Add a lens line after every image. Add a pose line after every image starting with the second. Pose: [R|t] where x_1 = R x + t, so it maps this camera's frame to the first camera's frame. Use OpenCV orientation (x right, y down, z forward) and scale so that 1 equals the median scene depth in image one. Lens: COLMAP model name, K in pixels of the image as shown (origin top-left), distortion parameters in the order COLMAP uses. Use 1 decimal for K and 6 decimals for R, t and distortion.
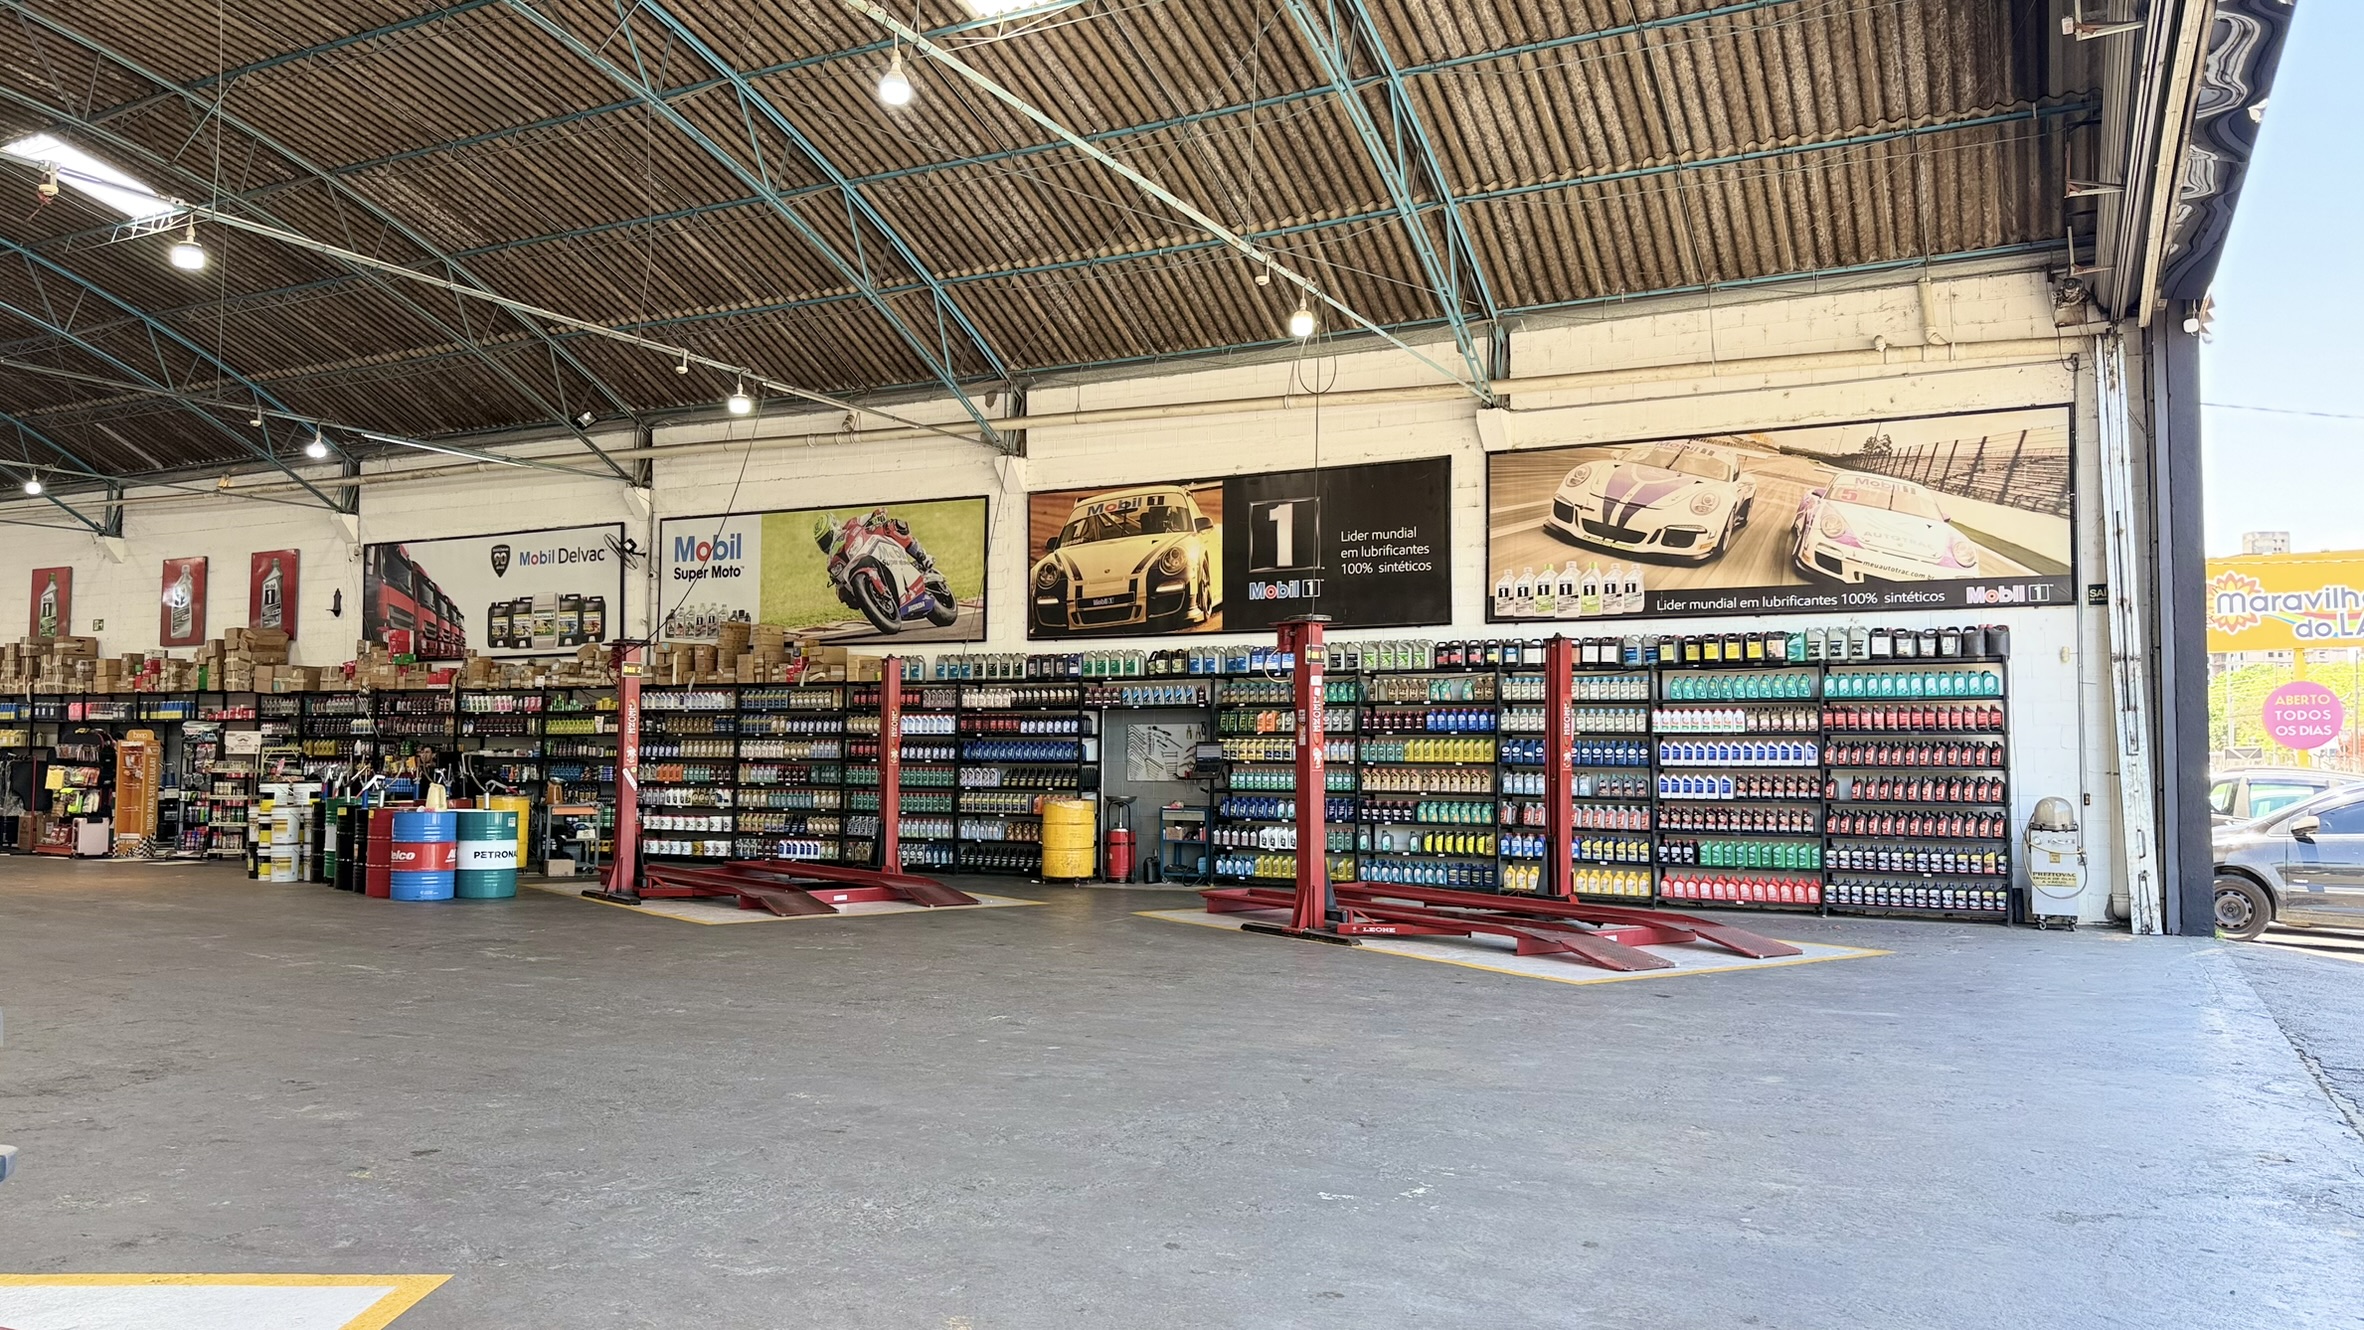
lens RADIAL K [[1611.9, 0, 1182.0], [0, 1611.9, 665.0], [0, 0, 1]] dist [0.092121, -0.133627]
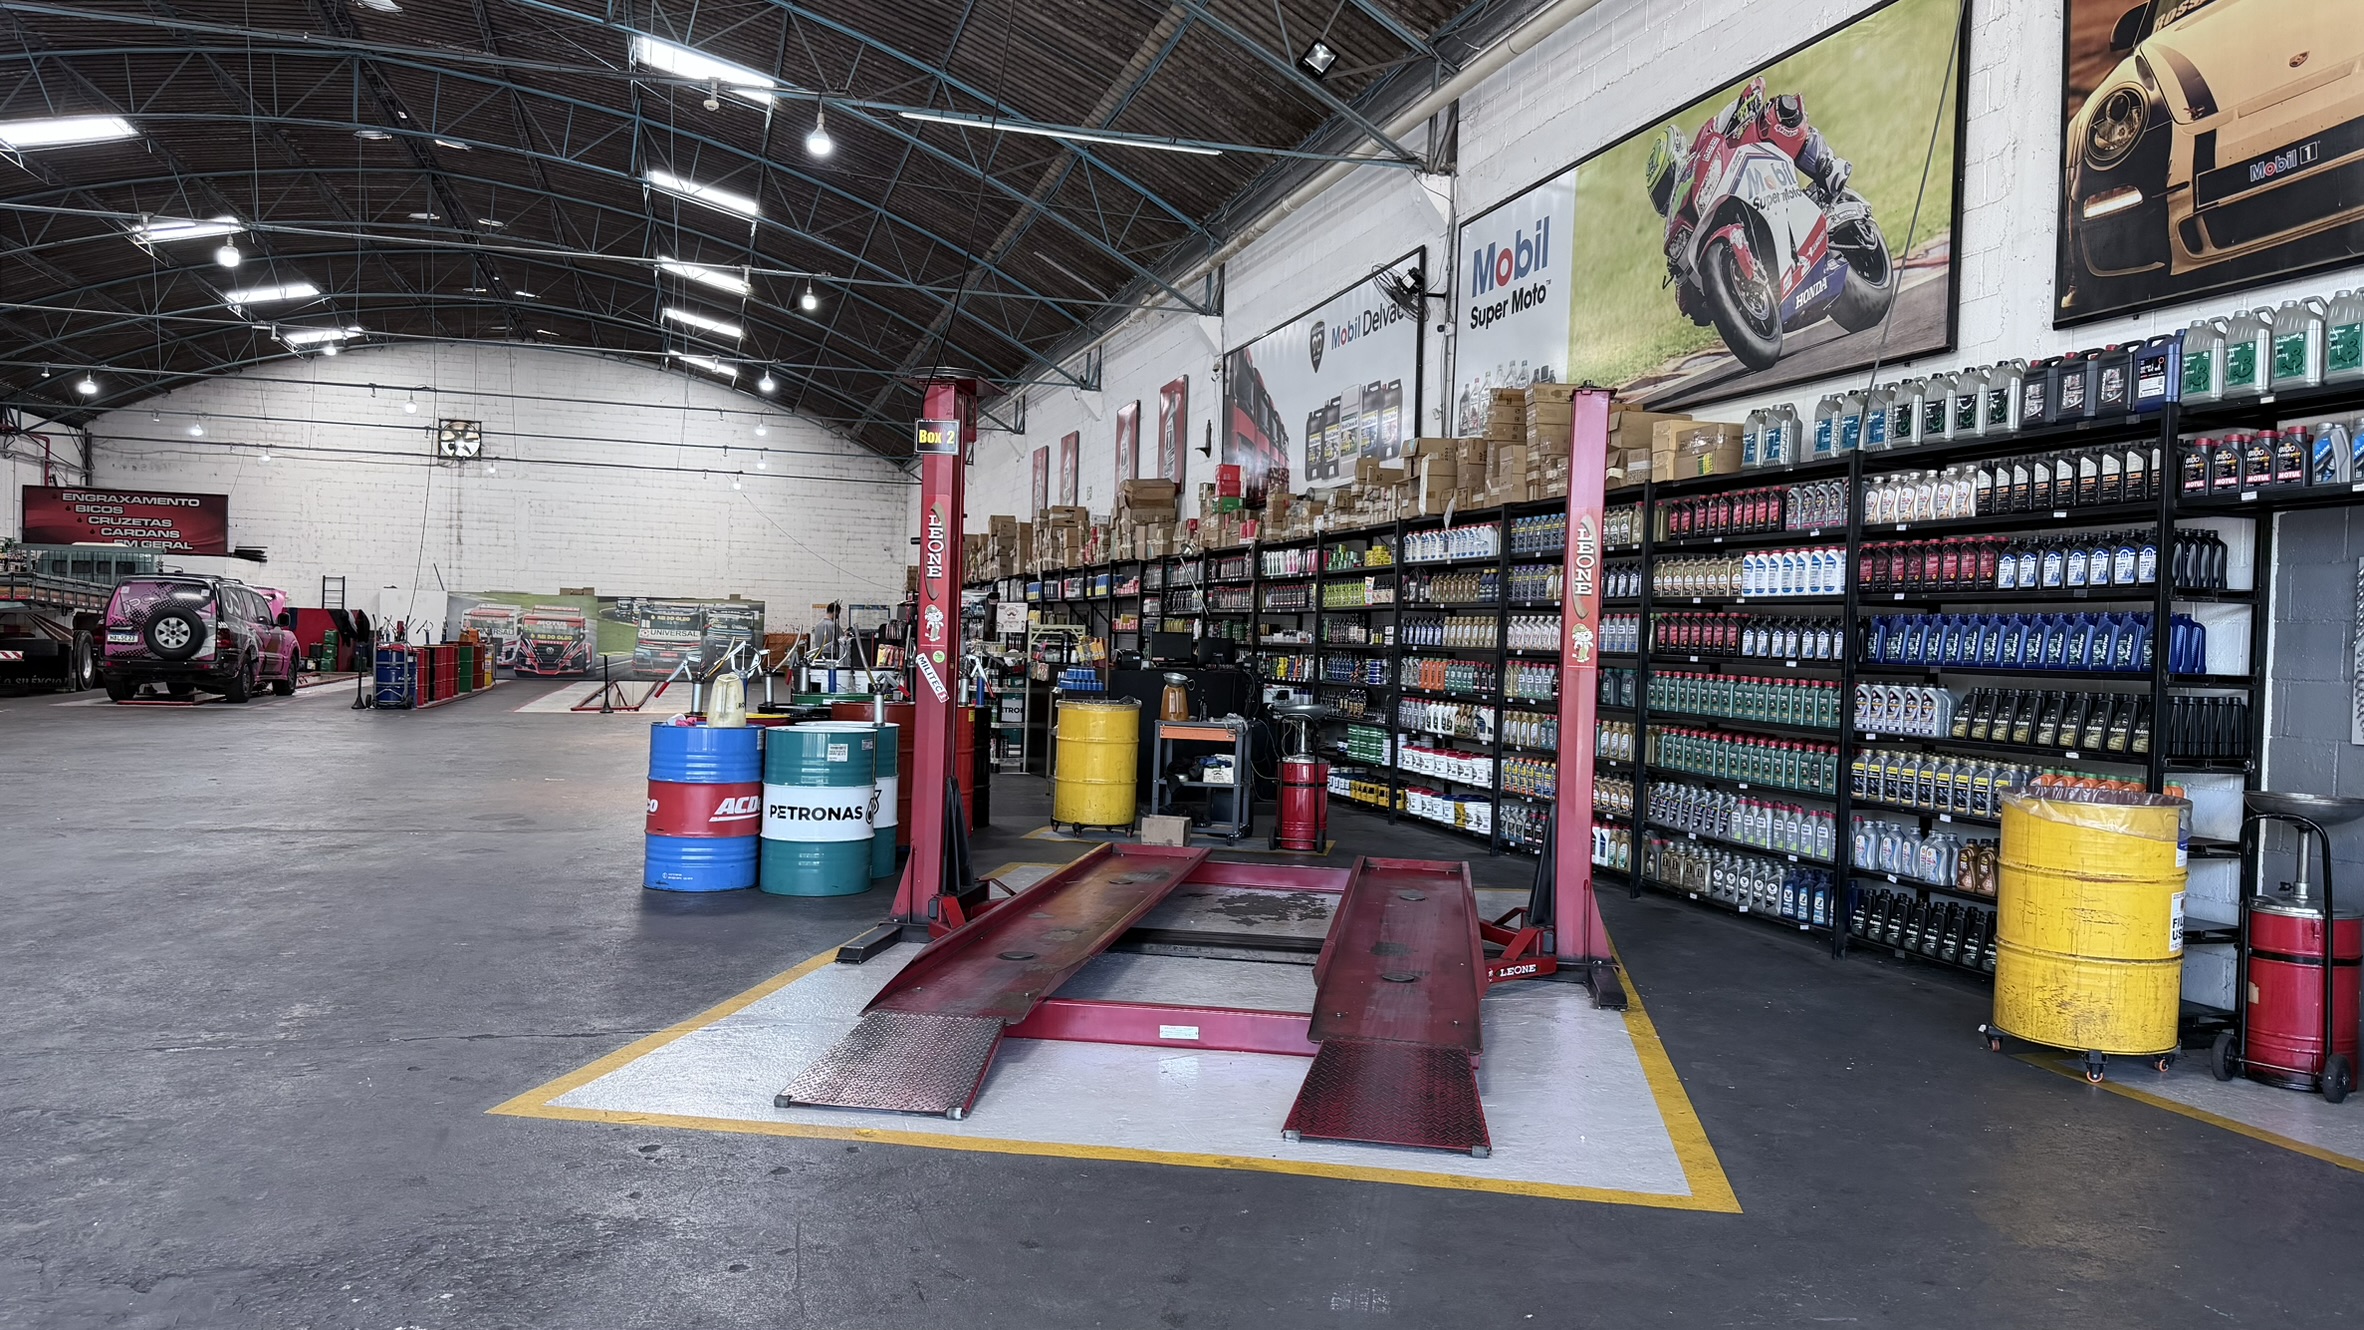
lens RADIAL K [[1611.9, 0, 1182.0], [0, 1611.9, 665.0], [0, 0, 1]] dist [0.092121, -0.133627]
pose [[0.661942, 0.024656, -0.749149, 0.046995], [0.021041, 0.998454, 0.051453, 0.035421], [0.749260, -0.049822, 0.660400, 0.612841]]
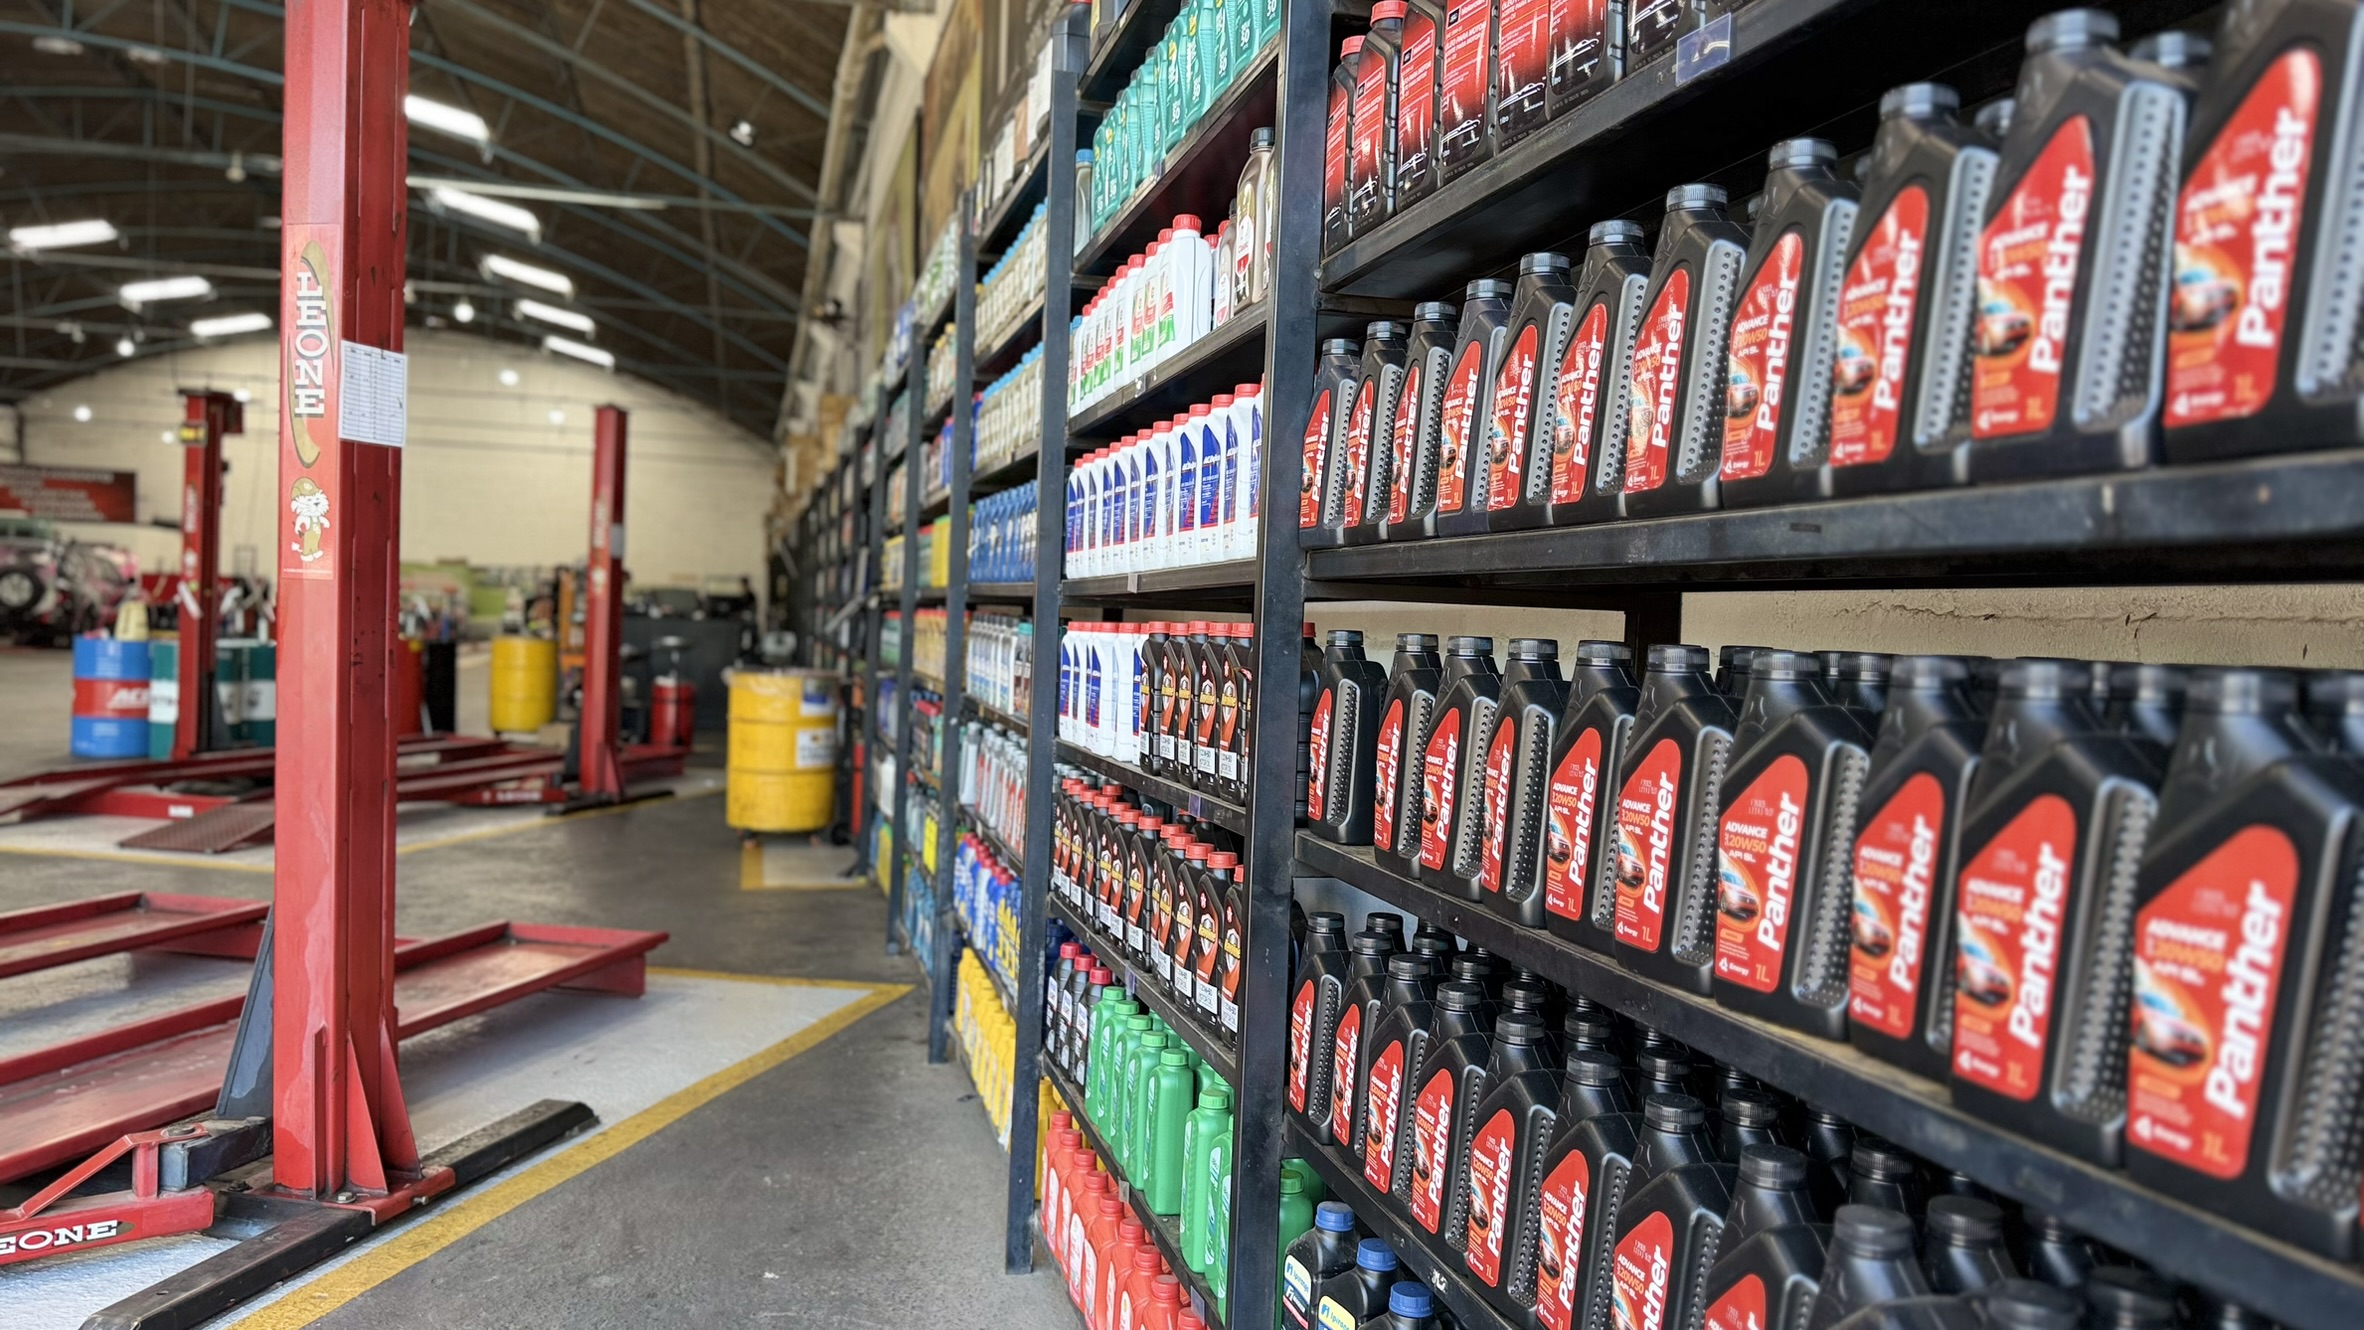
lens RADIAL K [[1671.2, 0, 1182.0], [0, 1671.2, 665.0], [0, 0, 1]] dist [0.041142, -0.043658]
pose [[0.620207, 0.037260, -0.783553, 0.388380], [0.015241, 0.998110, 0.059526, 0.049633], [0.784290, -0.048860, 0.618467, 0.727356]]
